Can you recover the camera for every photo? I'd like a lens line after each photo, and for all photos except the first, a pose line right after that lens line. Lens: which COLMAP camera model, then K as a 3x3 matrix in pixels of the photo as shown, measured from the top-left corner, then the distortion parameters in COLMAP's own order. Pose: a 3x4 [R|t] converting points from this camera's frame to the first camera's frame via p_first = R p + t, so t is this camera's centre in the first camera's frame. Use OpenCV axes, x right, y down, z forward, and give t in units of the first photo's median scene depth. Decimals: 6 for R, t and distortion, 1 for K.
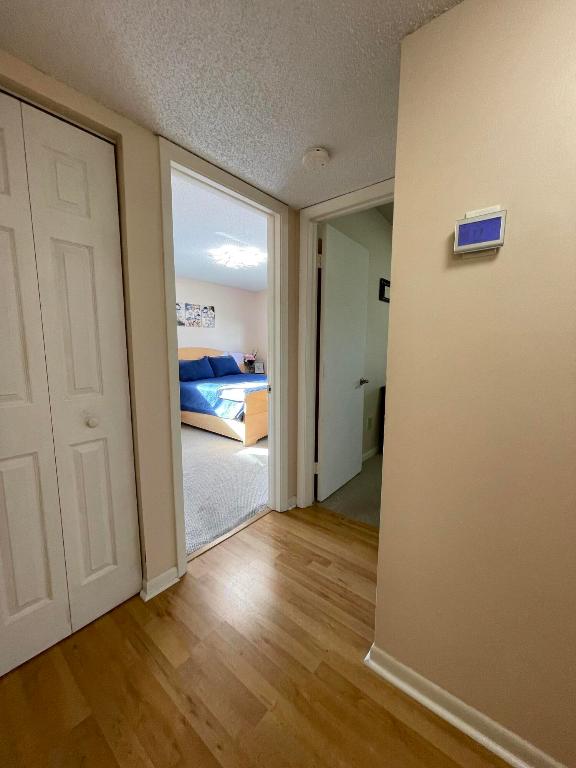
lens RADIAL K [[308.1, 0, 290.9], [0, 308.1, 387.5], [0, 0, 1]] dist [0.008529, -0.000153]
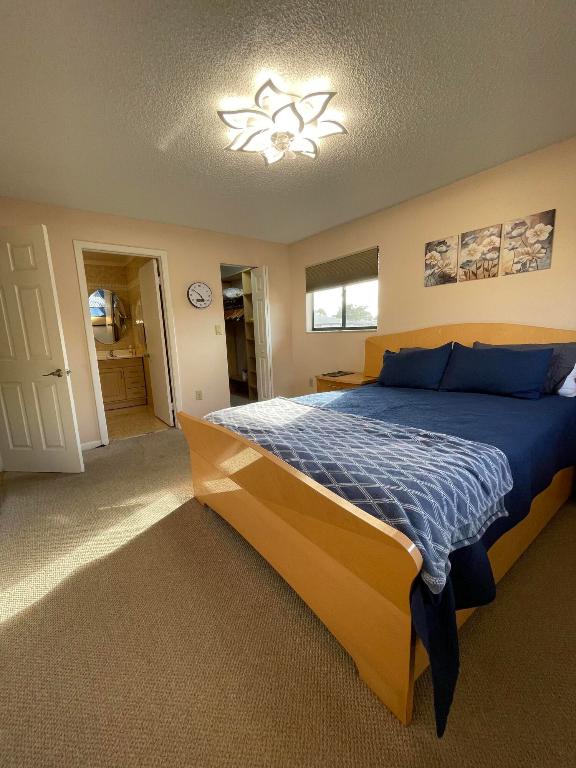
lens RADIAL K [[308.1, 0, 286.1], [0, 308.1, 387.5], [0, 0, 1]] dist [0.008529, -0.000153]
pose [[-0.223693, 0.178322, -0.958208, 0.234093], [-0.091304, 0.974964, 0.202755, -0.105303], [0.970374, 0.132843, -0.201811, 0.840216]]
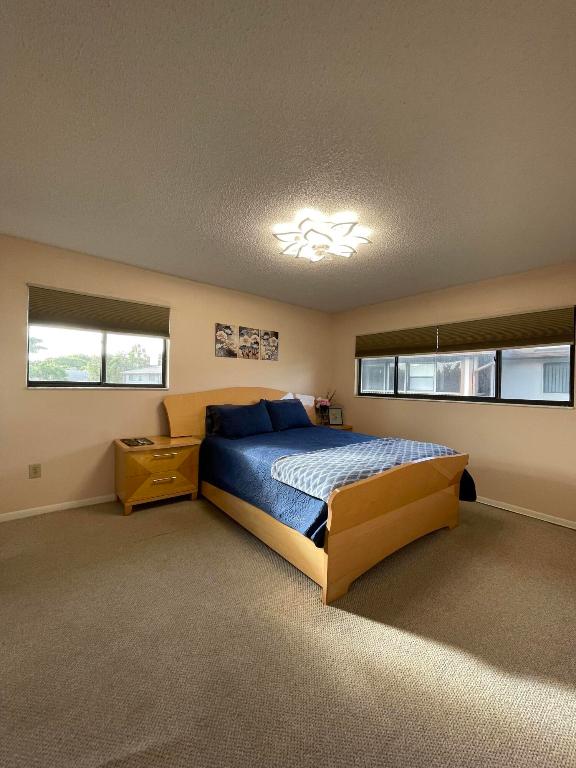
lens RADIAL K [[308.1, 0, 282.9], [0, 308.1, 384.9], [0, 0, 1]] dist [0.008529, -0.000153]
pose [[0.974324, 0.015510, -0.224614, -0.075578], [-0.045081, 0.990861, -0.127131, -0.047985], [0.220589, 0.133993, 0.966119, 0.331351]]
